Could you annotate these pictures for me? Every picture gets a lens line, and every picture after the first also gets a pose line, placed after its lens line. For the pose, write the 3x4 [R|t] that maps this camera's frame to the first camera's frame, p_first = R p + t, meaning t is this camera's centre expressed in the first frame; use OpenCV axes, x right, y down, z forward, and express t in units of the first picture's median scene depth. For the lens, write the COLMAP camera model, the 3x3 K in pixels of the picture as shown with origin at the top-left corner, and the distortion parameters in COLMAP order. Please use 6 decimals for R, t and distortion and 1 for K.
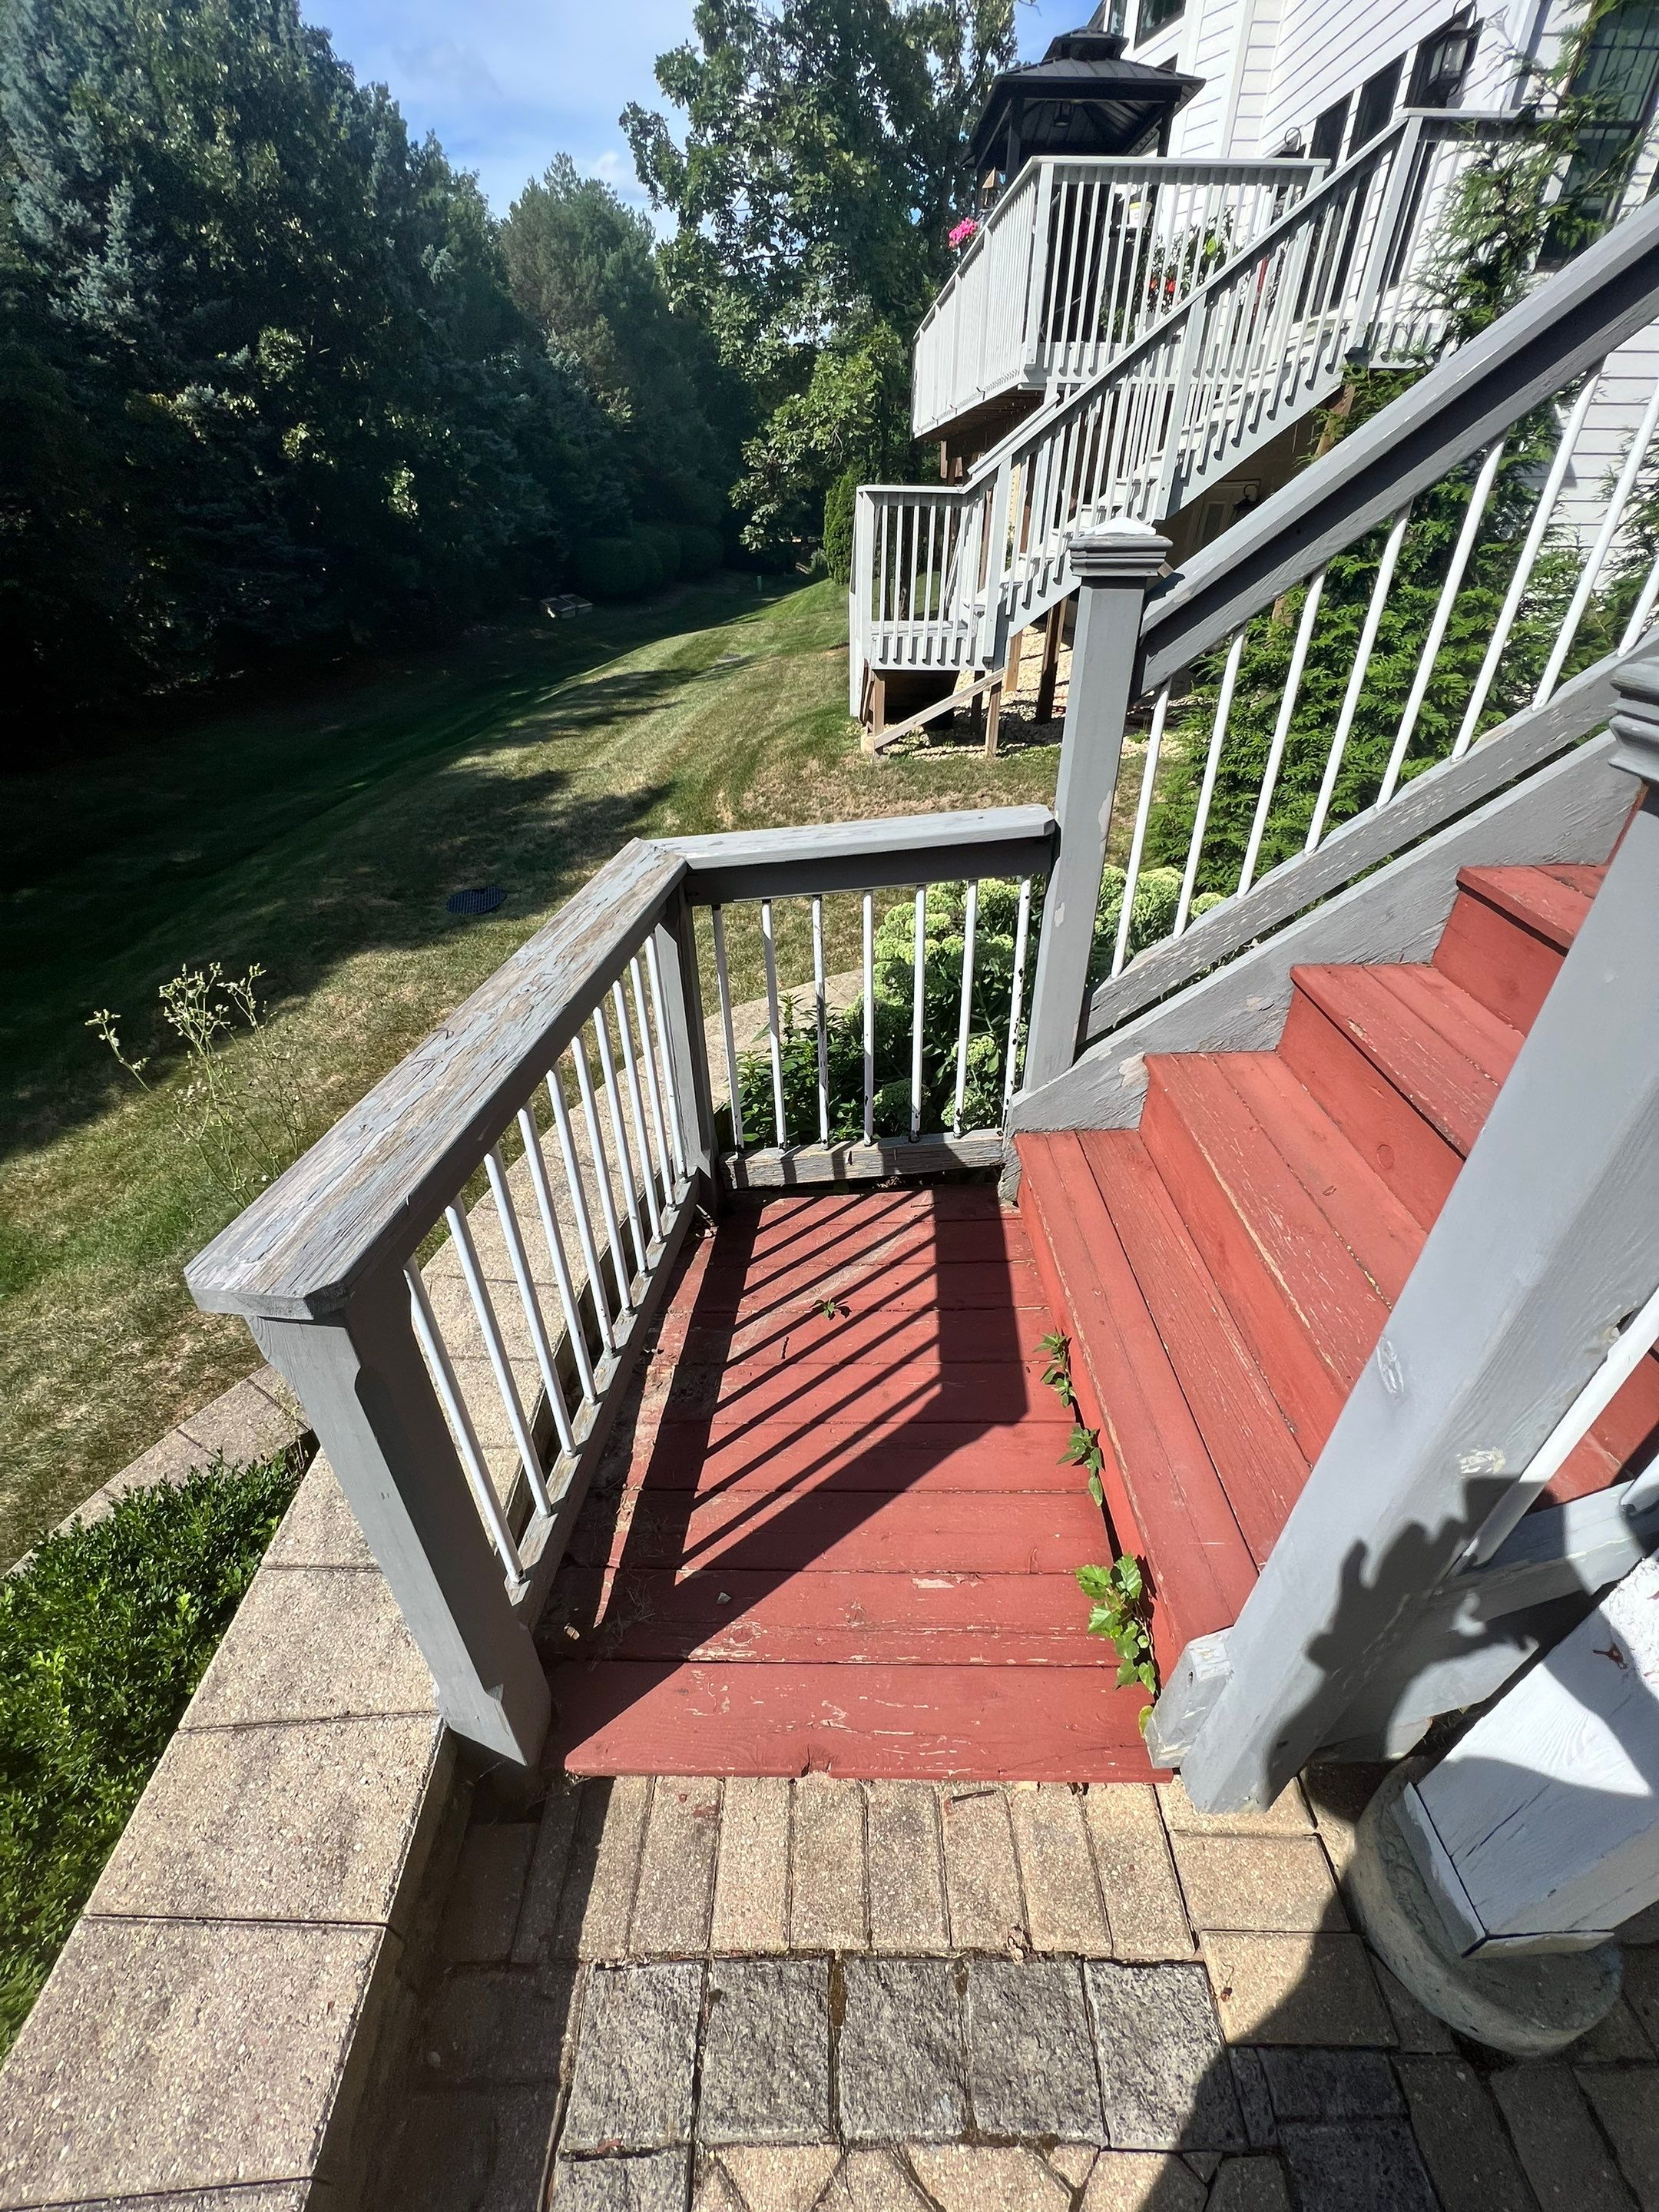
lens RADIAL K [[883.4, 0, 832.9], [0, 883.4, 1100.8], [0, 0, 1]] dist [-0.002197, 0.000595]
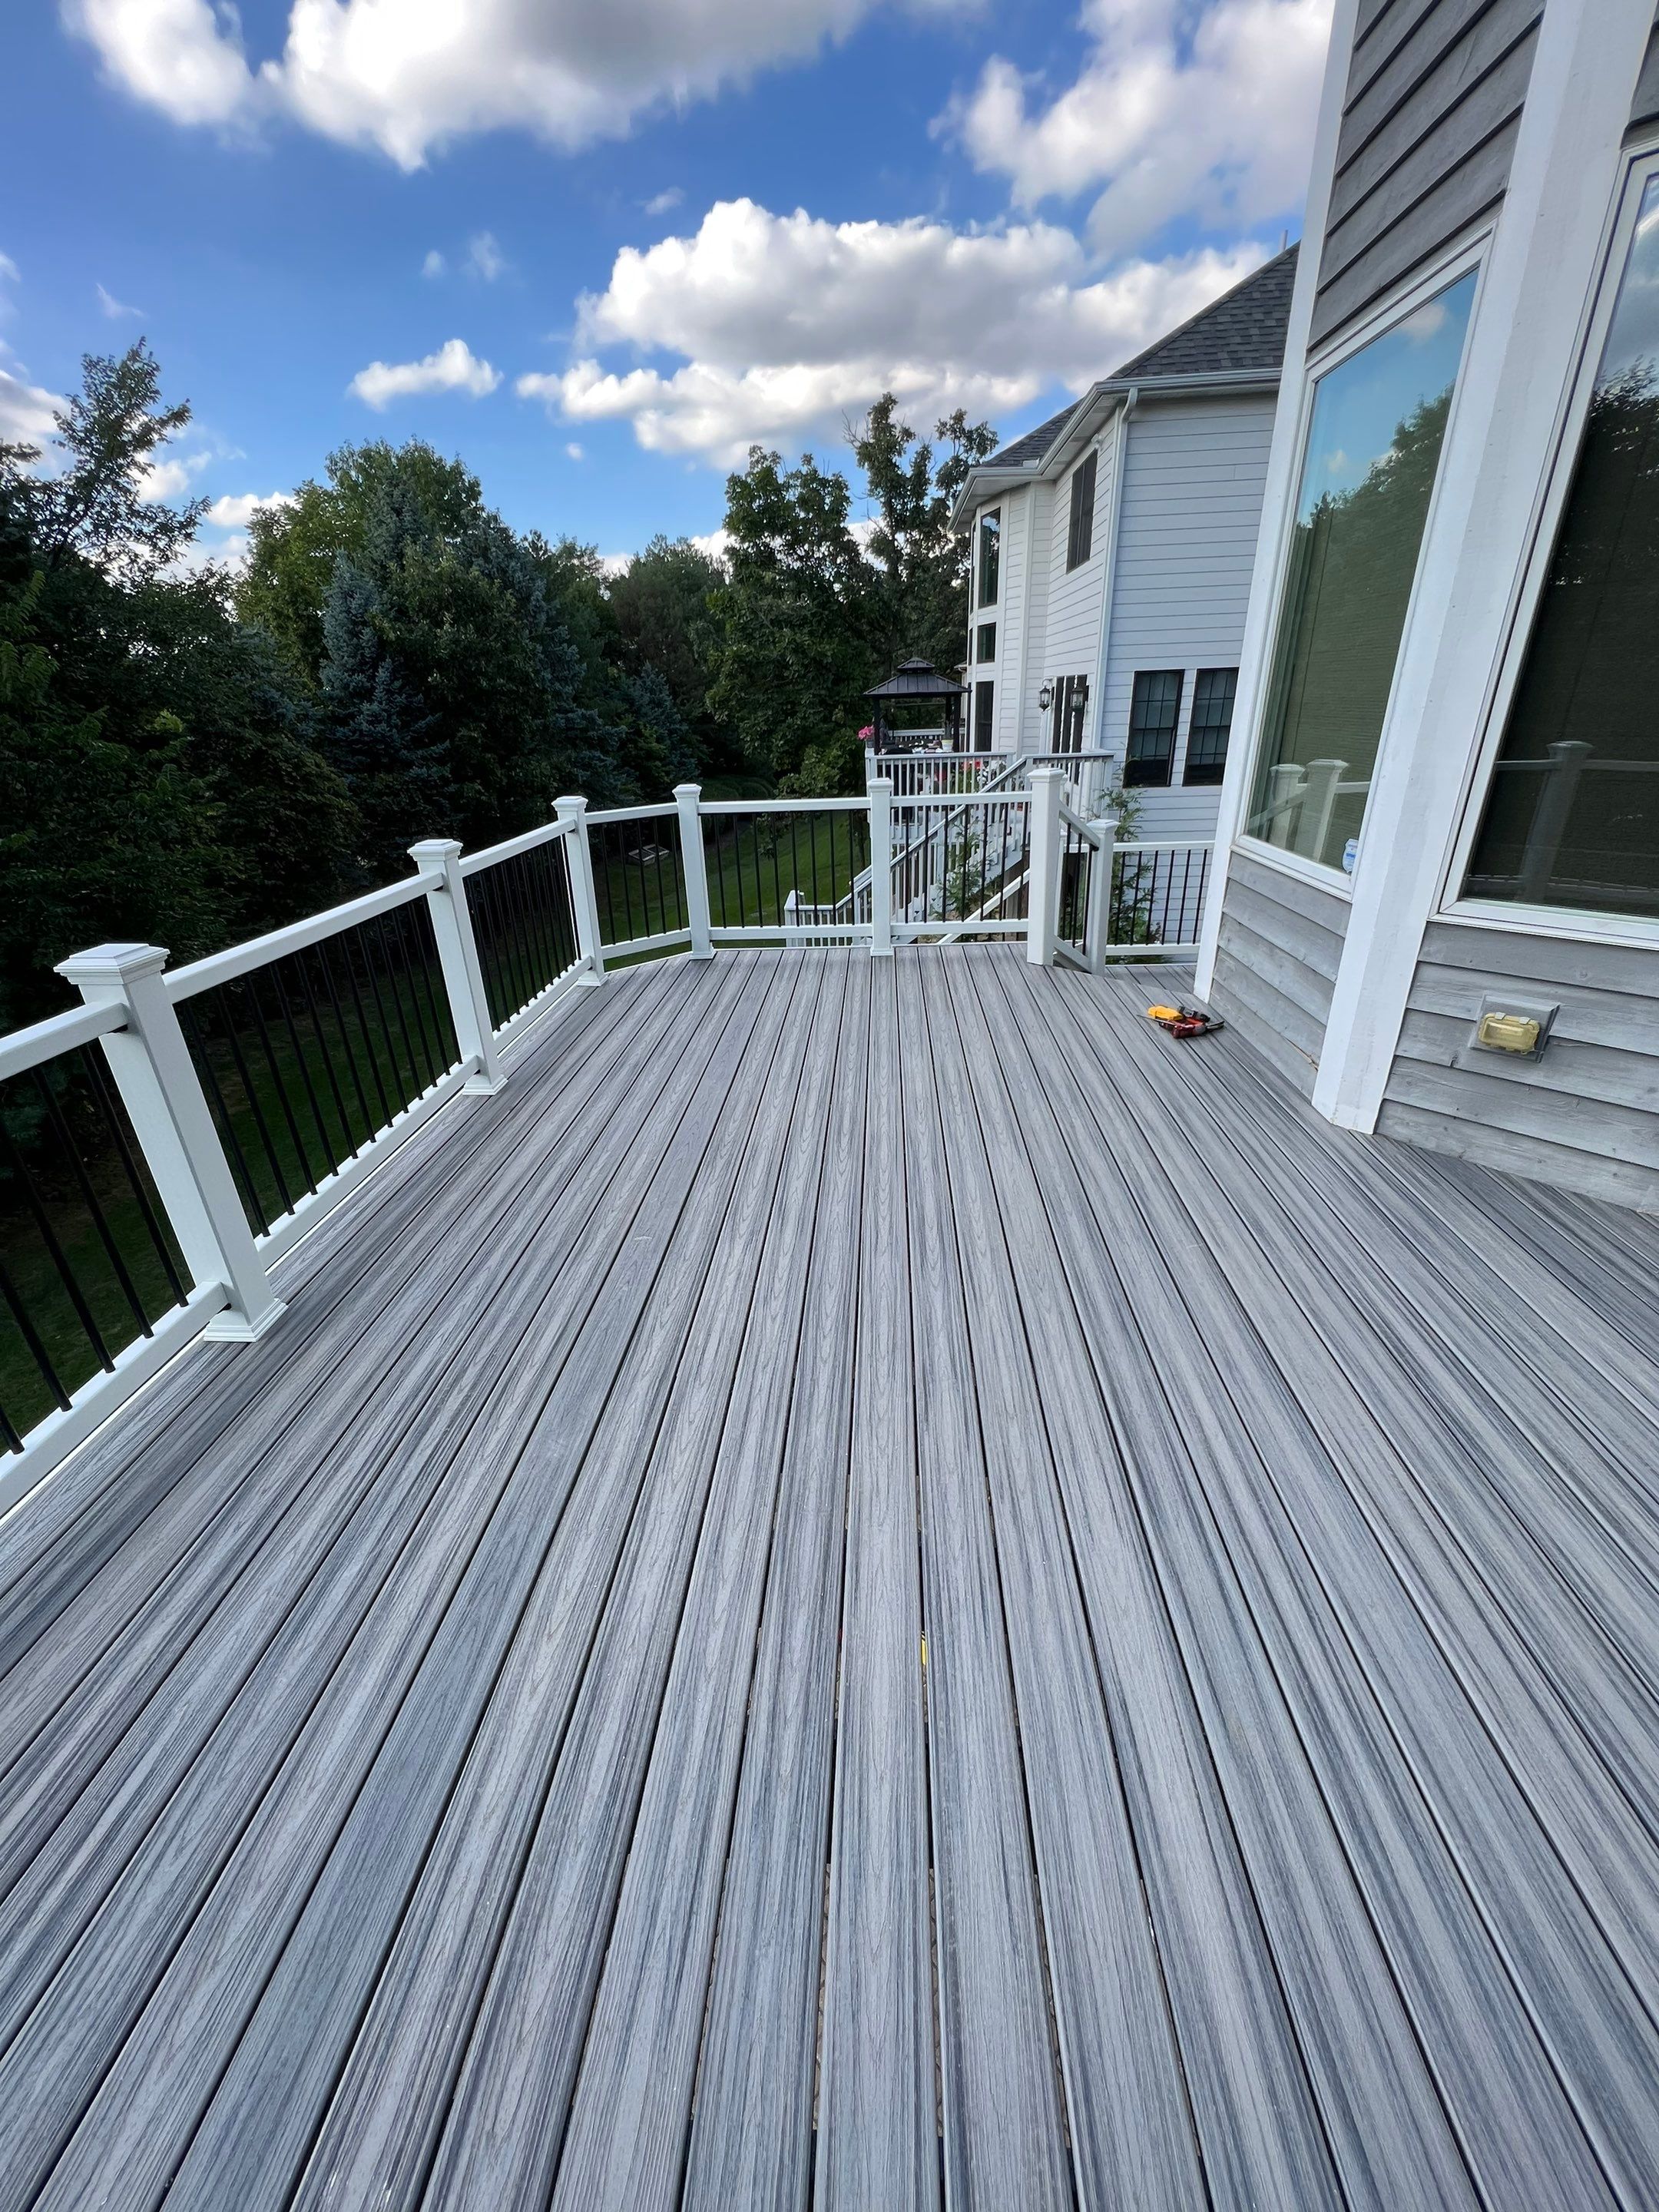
lens RADIAL K [[883.4, 0, 833.8], [0, 883.4, 1109.6], [0, 0, 1]] dist [-0.002197, 0.000595]
pose [[0.996949, 0.004640, -0.077913, 0.156282], [-0.016462, 0.988276, -0.151788, 0.020203], [0.076296, 0.152607, 0.985337, -0.430522]]
